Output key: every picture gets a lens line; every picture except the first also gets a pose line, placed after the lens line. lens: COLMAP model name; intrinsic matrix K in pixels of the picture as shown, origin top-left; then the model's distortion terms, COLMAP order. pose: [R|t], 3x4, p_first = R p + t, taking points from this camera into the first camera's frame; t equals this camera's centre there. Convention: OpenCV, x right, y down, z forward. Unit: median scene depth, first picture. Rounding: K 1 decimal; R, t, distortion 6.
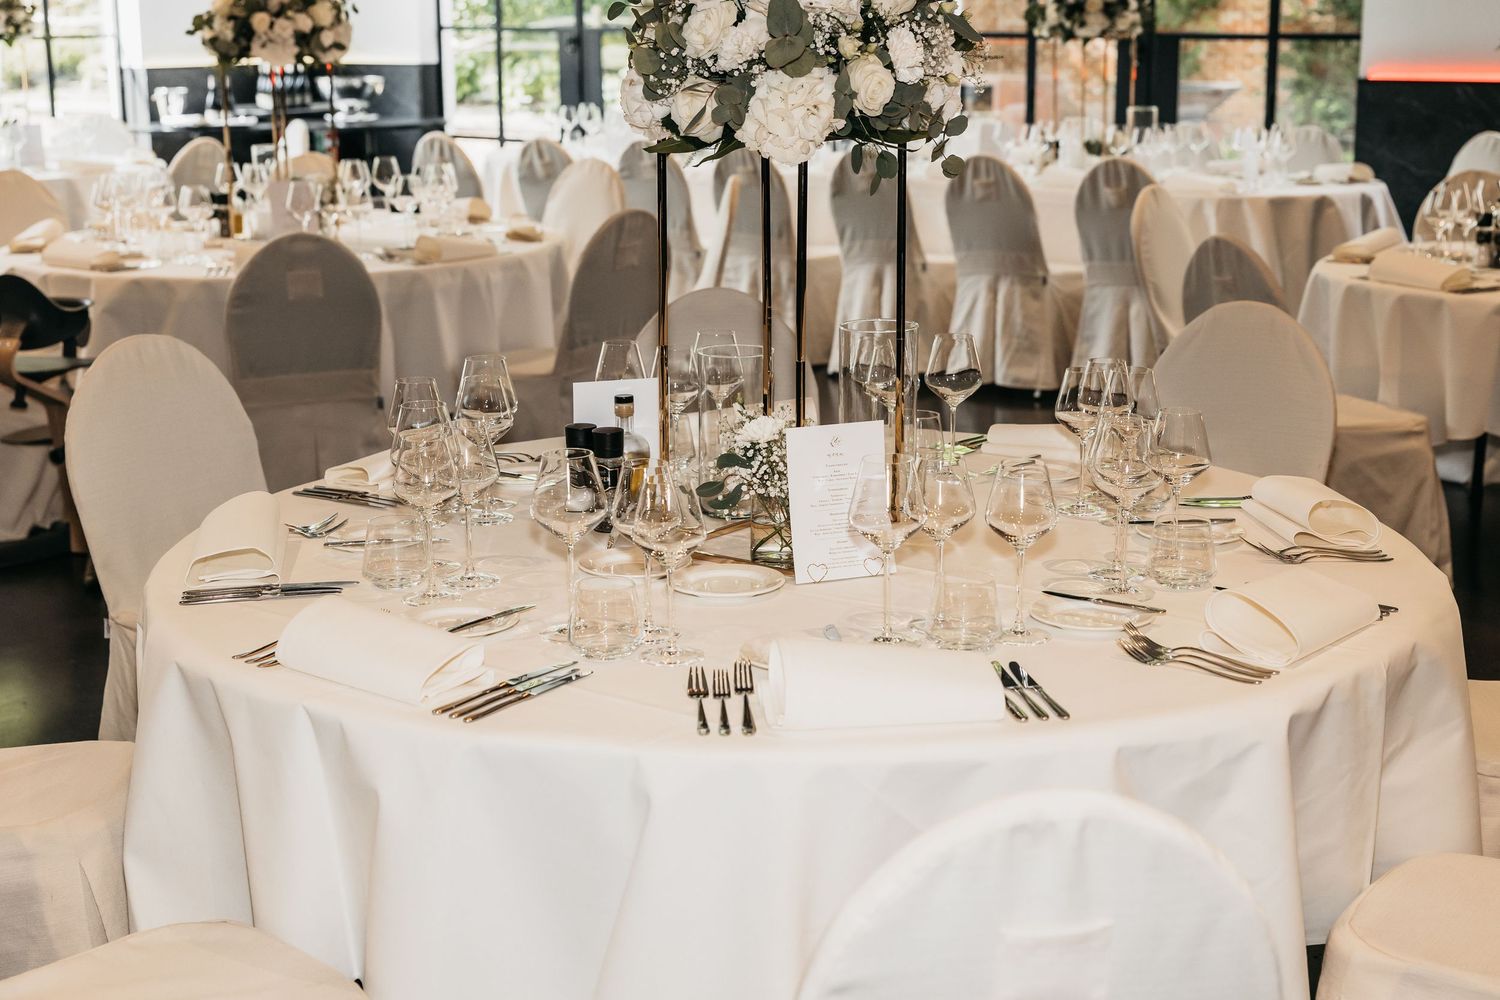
lens RADIAL K [[2256.4, 0, 746.5], [0, 2256.4, 504.3], [0, 0, 1]] dist [0.011425, 0.000000]
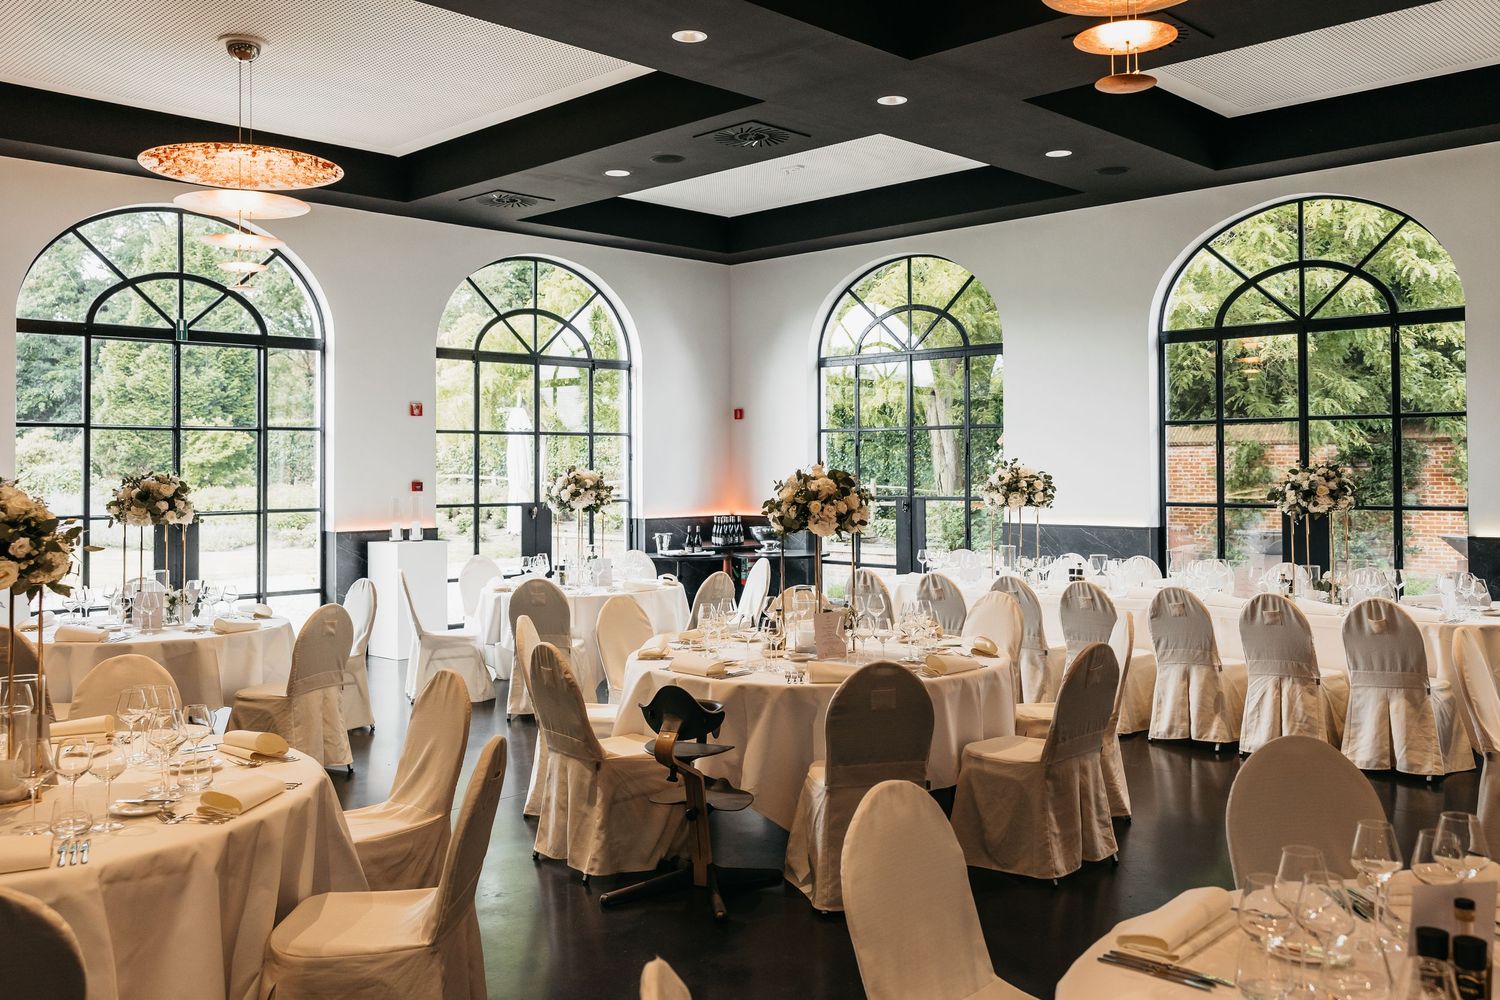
lens RADIAL K [[1345.6, 0, 755.6], [0, 1345.6, 491.3], [0, 0, 1]] dist [-0.016876, -0.002829]
pose [[0.990462, 0.004009, -0.137729, -0.103721], [-0.032121, 0.978754, -0.202505, -0.033983], [0.133991, 0.204997, 0.969548, 0.106750]]
